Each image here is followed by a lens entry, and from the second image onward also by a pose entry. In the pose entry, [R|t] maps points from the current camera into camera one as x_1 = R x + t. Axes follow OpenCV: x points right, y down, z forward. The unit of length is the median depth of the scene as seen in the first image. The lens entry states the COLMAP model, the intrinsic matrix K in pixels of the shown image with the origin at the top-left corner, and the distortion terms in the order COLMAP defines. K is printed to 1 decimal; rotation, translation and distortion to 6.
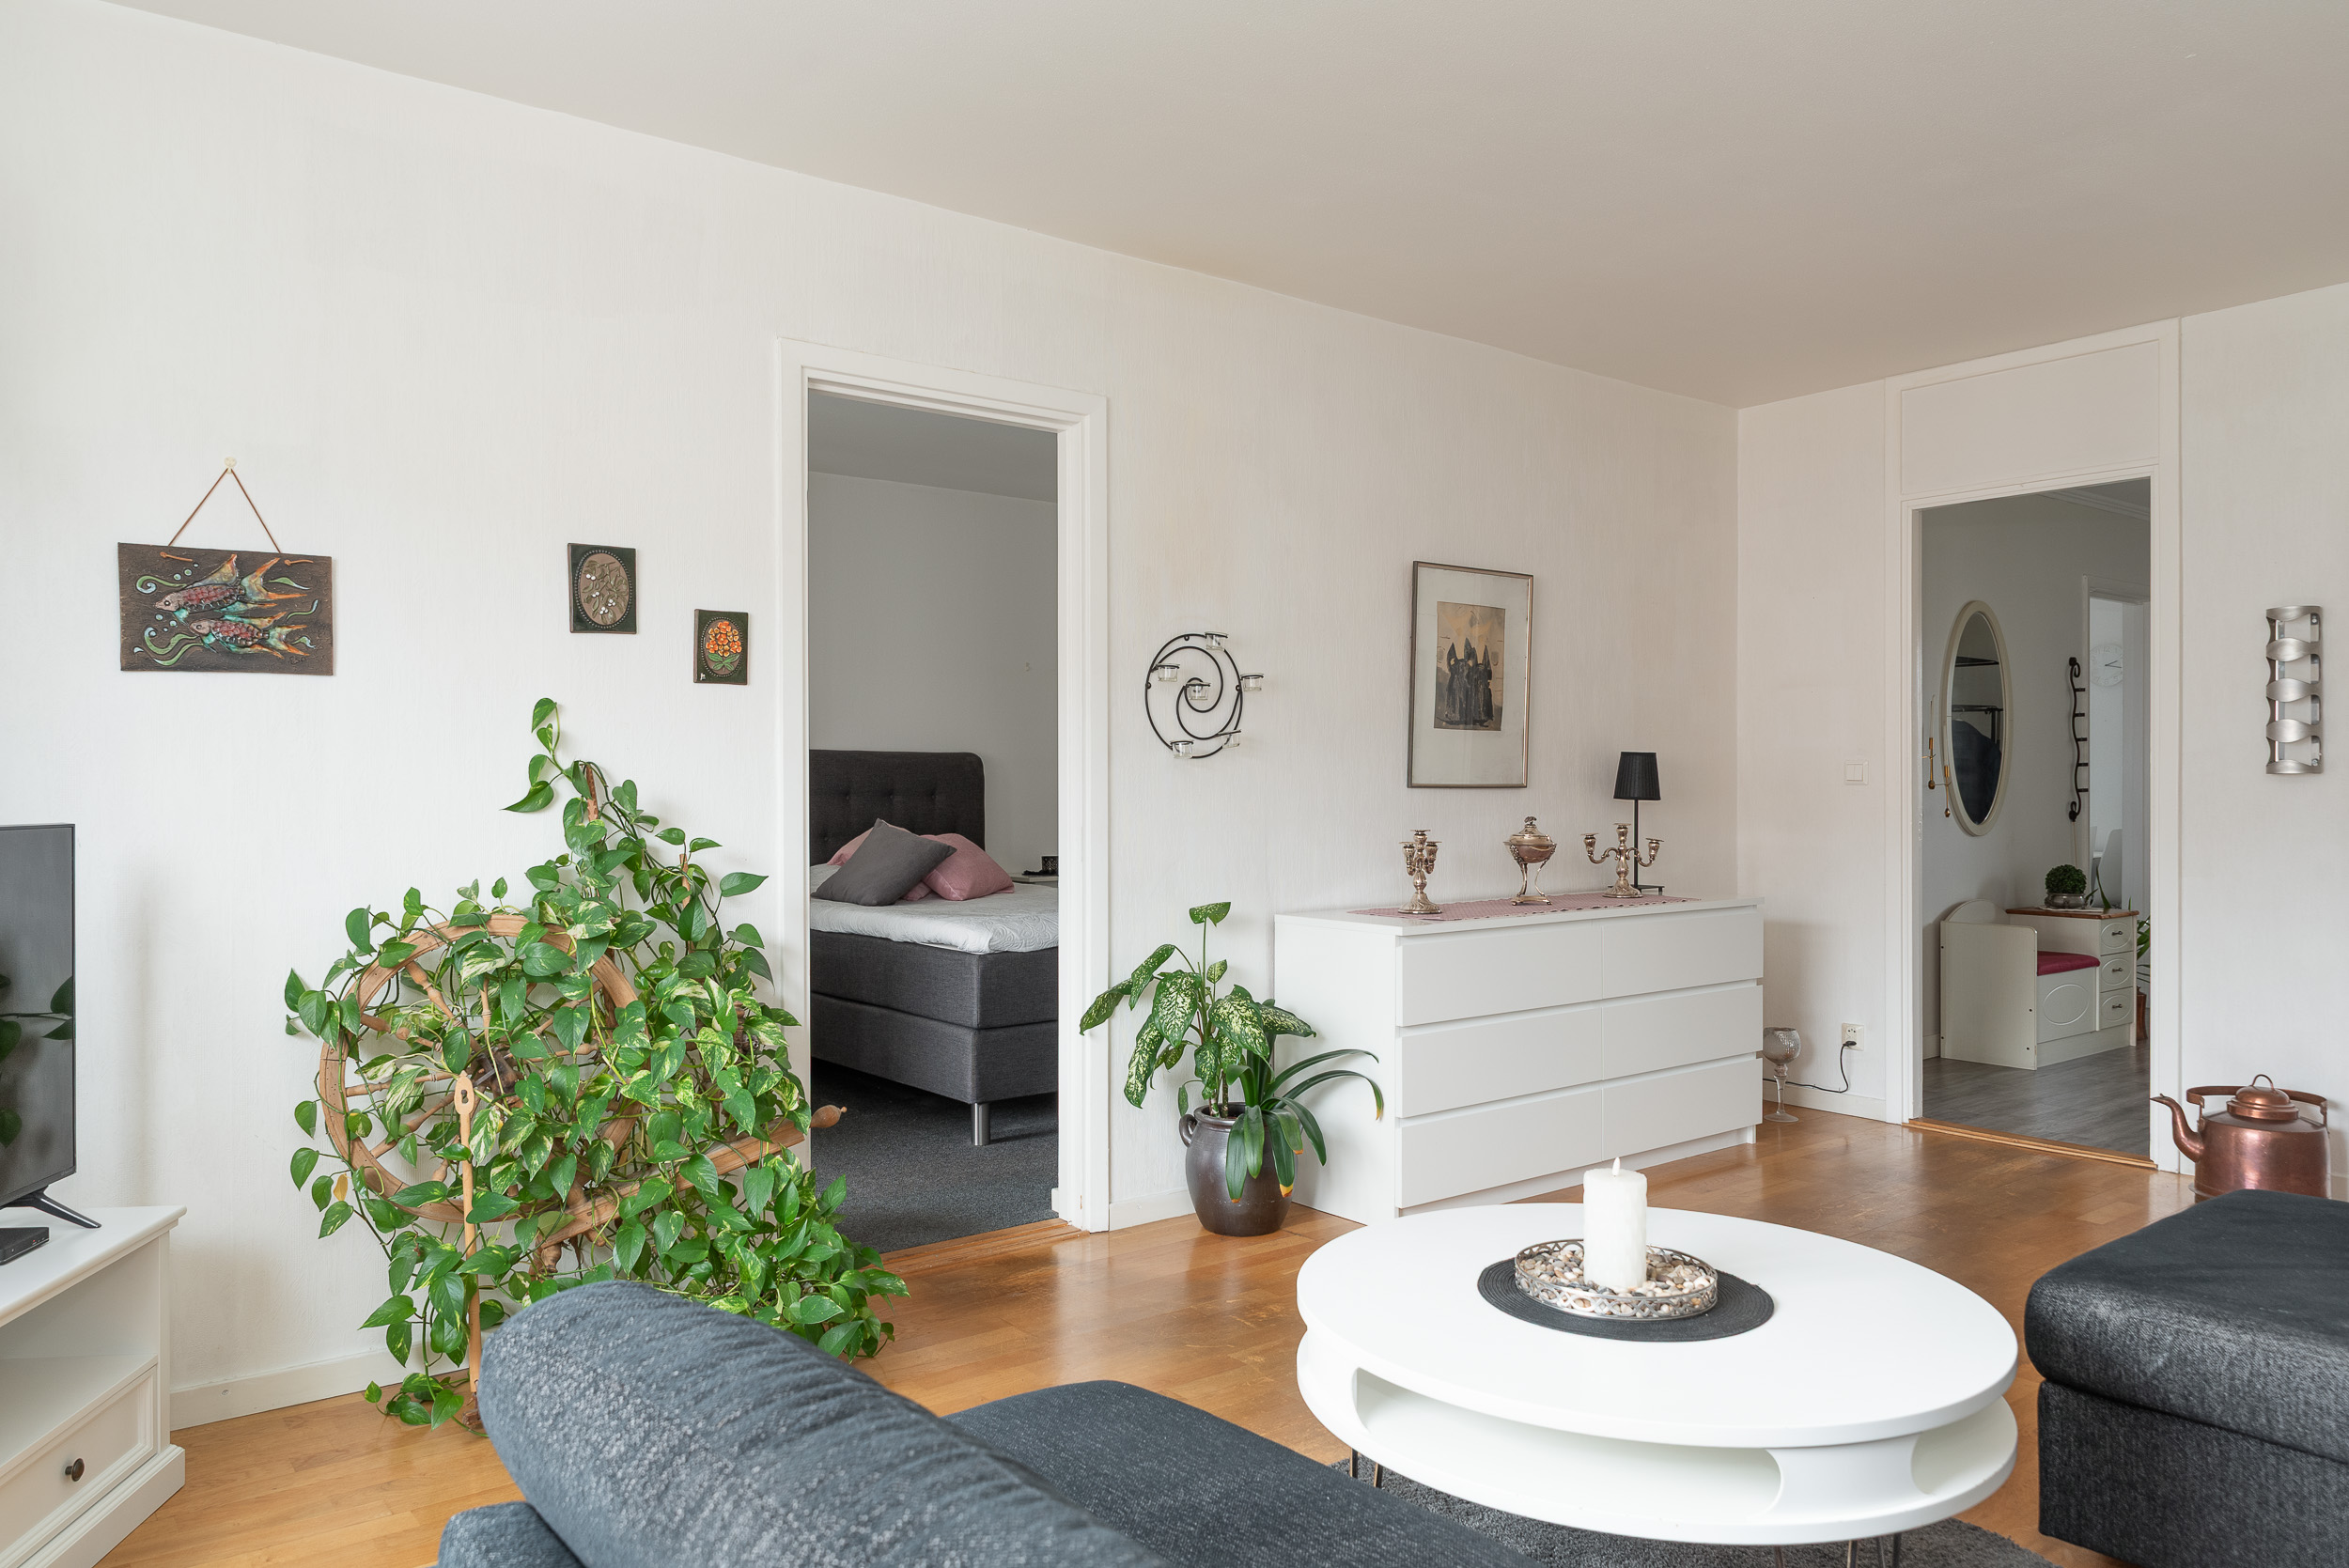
lens RADIAL K [[1607.1, 0, 1250.3], [0, 1607.1, 794.1], [0, 0, 1]] dist [0.001014, 0.000969]
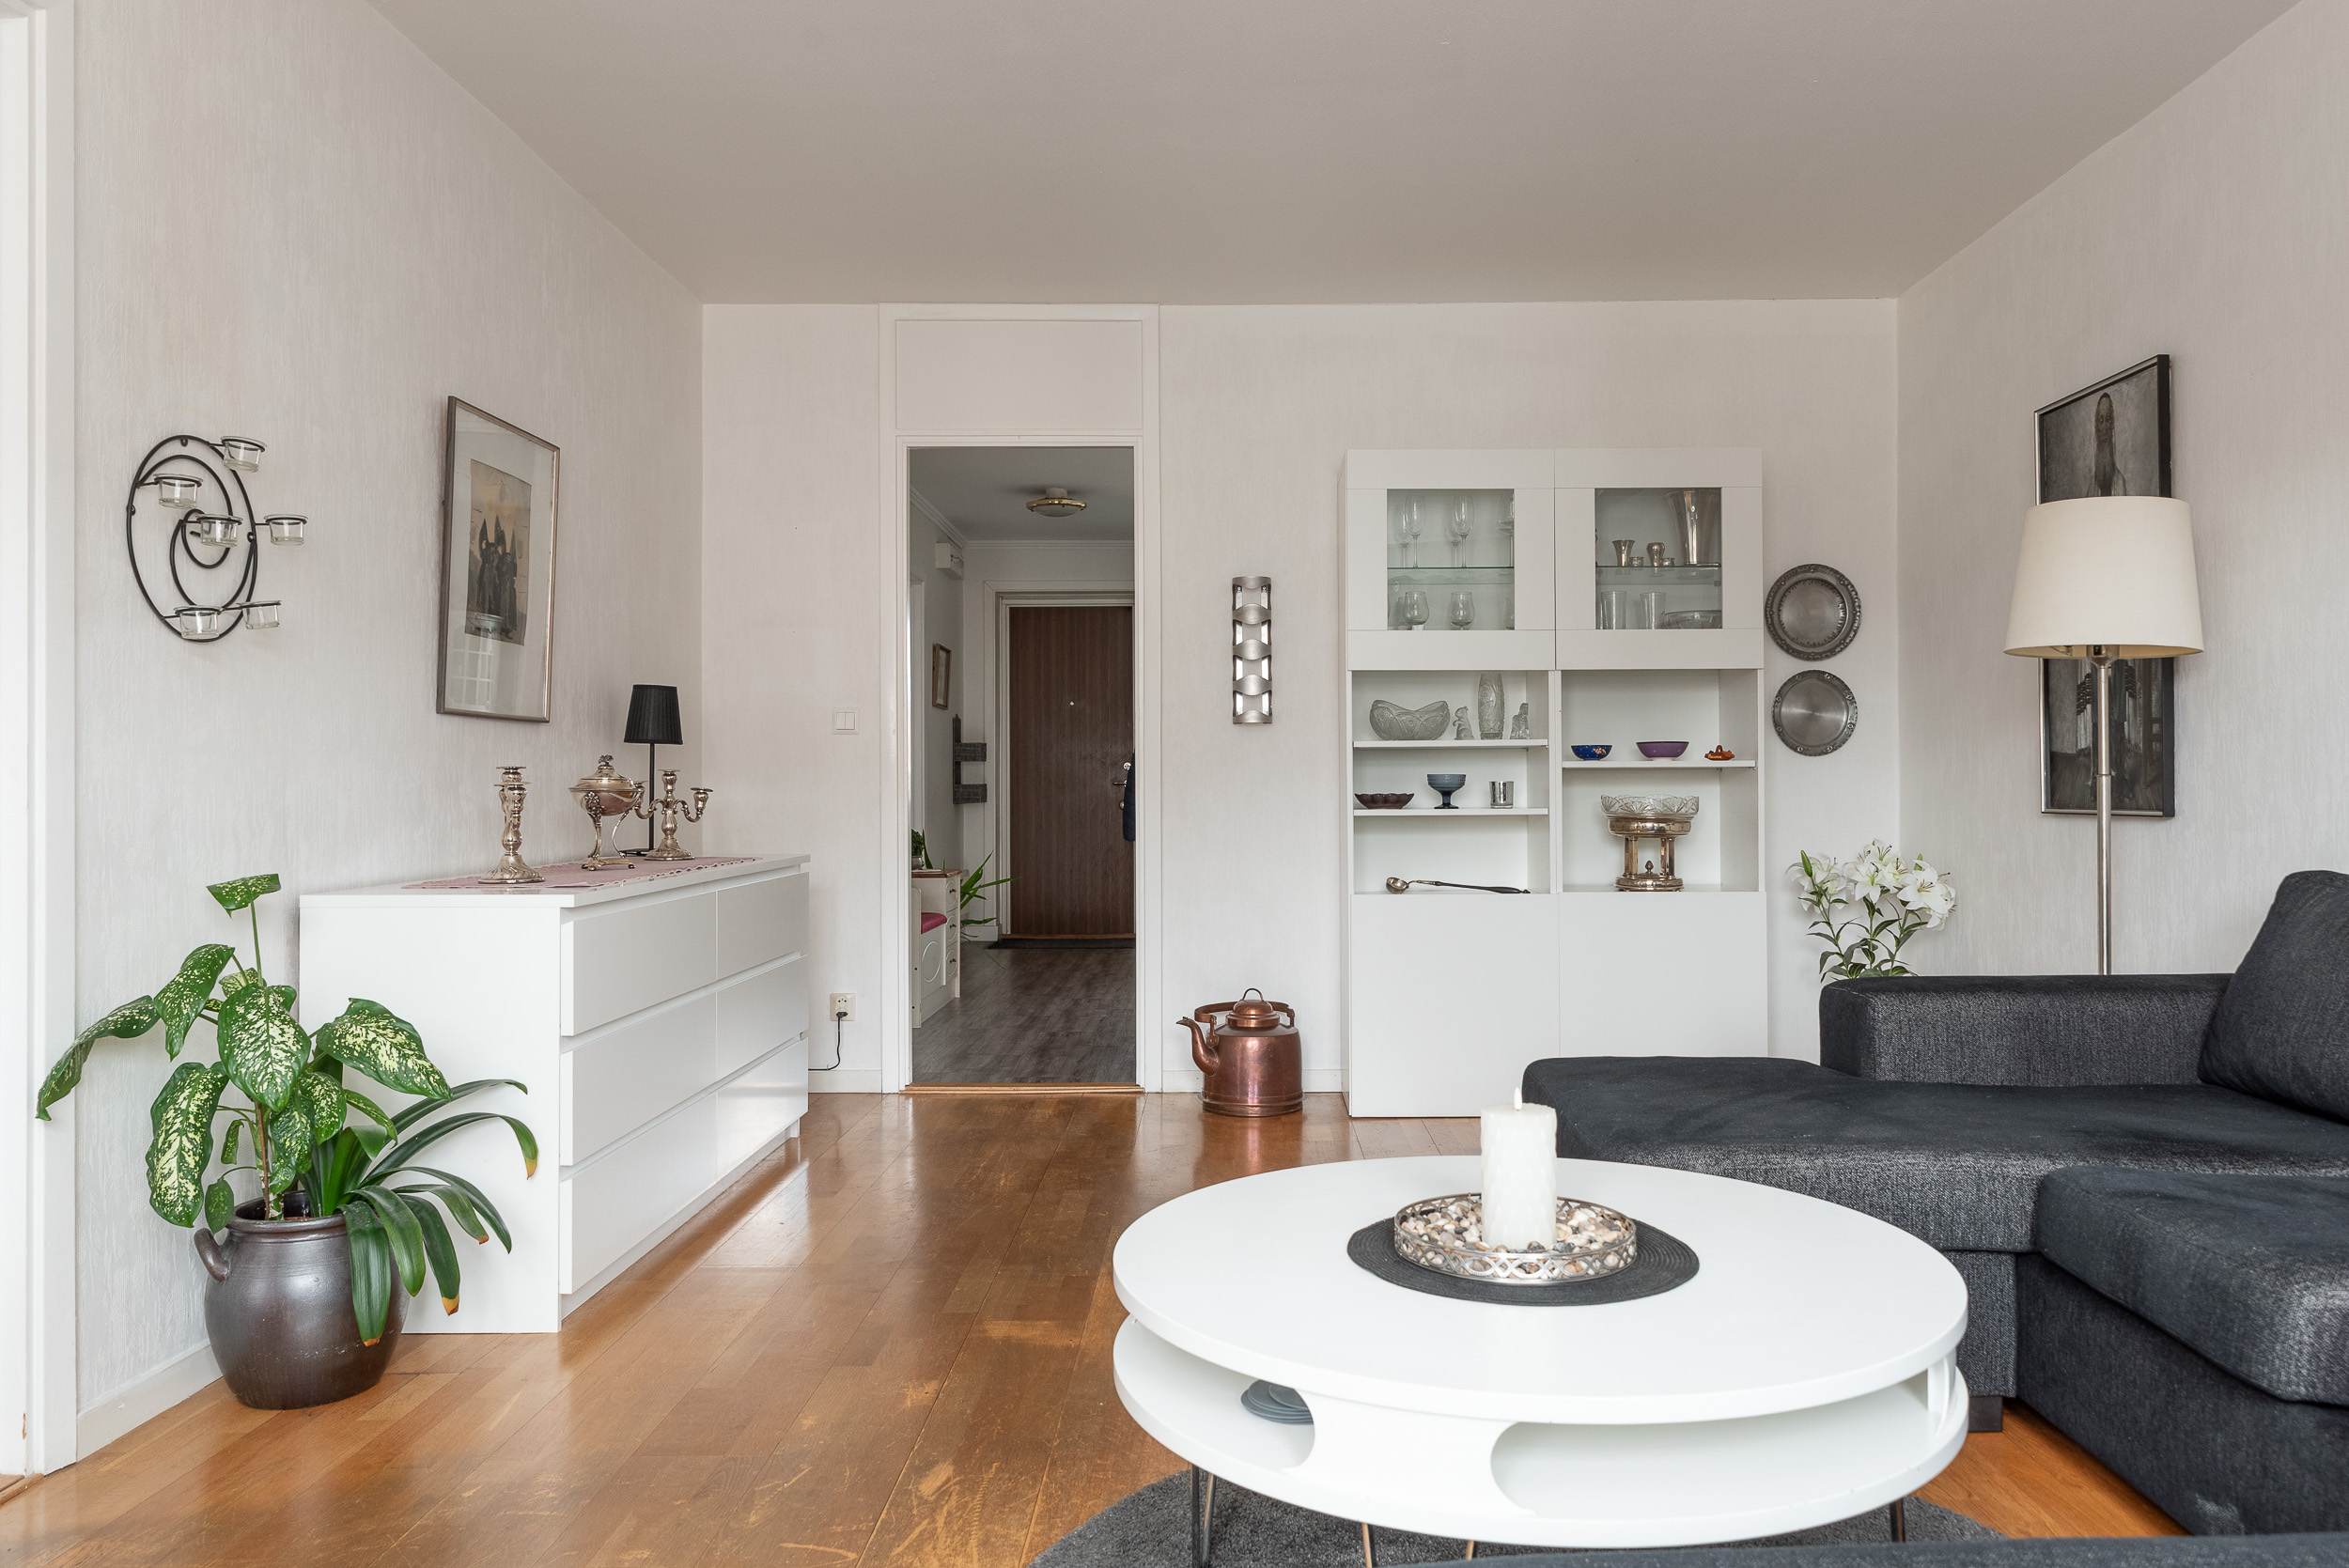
lens RADIAL K [[1607.1, 0, 1181.4], [0, 1607.1, 778.4], [0, 0, 1]] dist [0.001014, 0.000969]
pose [[0.627346, 0.003797, 0.778731, -0.271910], [0.009995, 0.999866, -0.012927, 0.040894], [-0.778676, 0.015894, 0.627225, 0.325027]]
